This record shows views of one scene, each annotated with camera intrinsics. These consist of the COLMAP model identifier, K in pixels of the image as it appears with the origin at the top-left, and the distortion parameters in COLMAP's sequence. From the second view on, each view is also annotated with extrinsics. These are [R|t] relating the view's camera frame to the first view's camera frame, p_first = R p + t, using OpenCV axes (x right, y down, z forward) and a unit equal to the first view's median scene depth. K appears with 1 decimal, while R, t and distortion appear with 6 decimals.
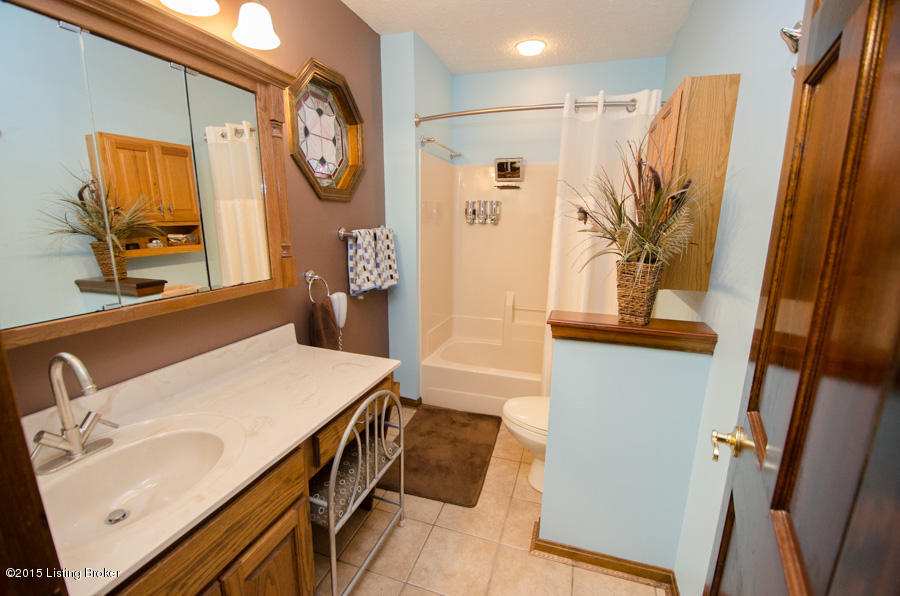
lens RADIAL K [[394.6, 0, 452.2], [0, 394.6, 306.3], [0, 0, 1]] dist [0.019379, -0.023832]
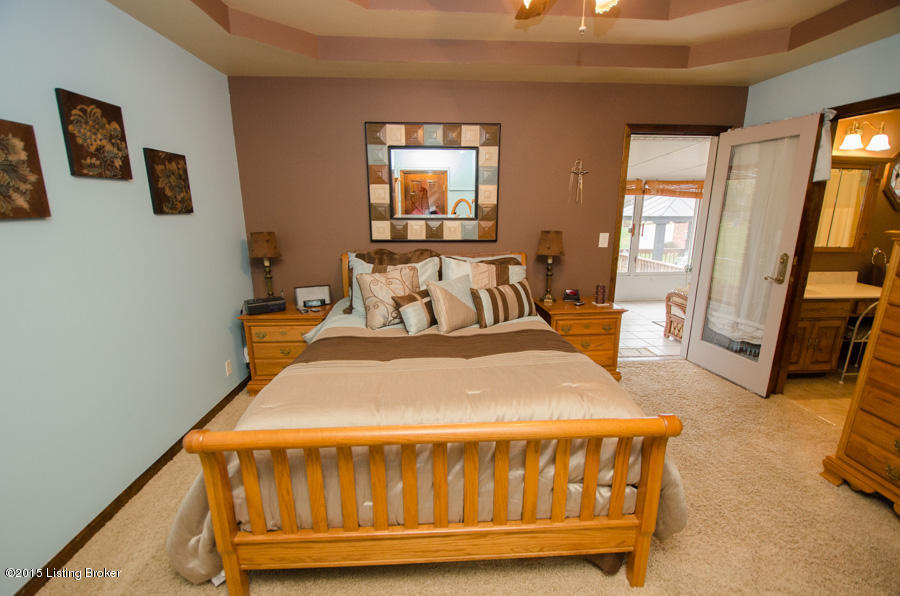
lens RADIAL K [[394.6, 0, 452.2], [0, 394.6, 306.3], [0, 0, 1]] dist [0.019379, -0.023832]
pose [[0.362230, 0.216805, -0.906524, 0.738634], [-0.203642, 0.967484, 0.150014, 0.346592], [0.909571, 0.130267, 0.394602, -1.745174]]
